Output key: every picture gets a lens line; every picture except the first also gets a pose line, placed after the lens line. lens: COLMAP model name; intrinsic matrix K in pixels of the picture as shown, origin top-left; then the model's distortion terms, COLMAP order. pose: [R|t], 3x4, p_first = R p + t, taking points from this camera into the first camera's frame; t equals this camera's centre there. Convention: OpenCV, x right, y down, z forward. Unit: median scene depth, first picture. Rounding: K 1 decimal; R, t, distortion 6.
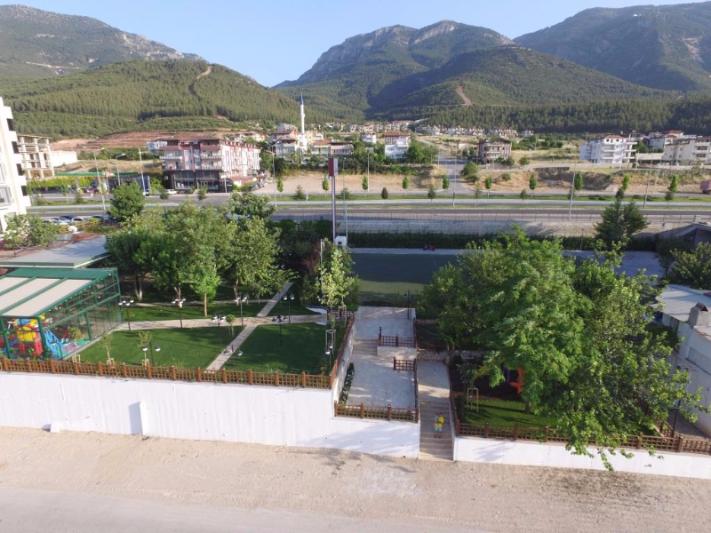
lens RADIAL K [[403.2, 0, 357.8], [0, 403.2, 257.1], [0, 0, 1]] dist [0.004709, 0.003468]
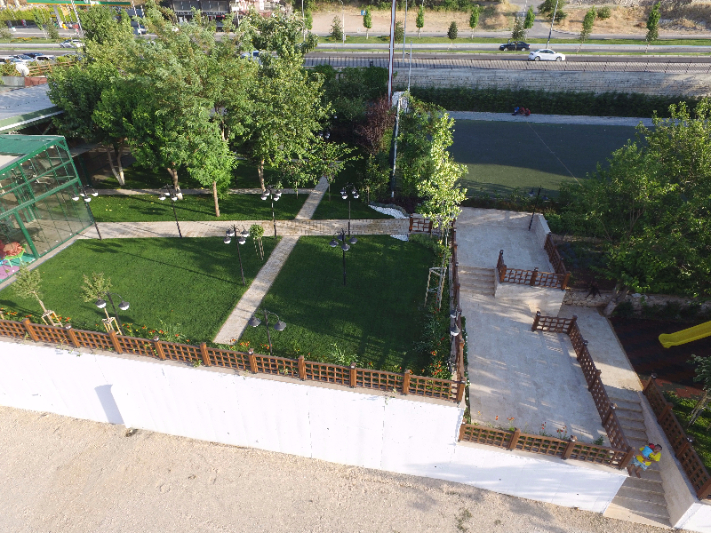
lens RADIAL K [[403.2, 0, 357.8], [0, 403.2, 257.1], [0, 0, 1]] dist [0.004709, 0.003468]
pose [[0.997907, 0.042382, -0.048831, -0.118315], [-0.024355, 0.945972, 0.323332, -0.006366], [0.059896, -0.321466, 0.945025, 0.380229]]
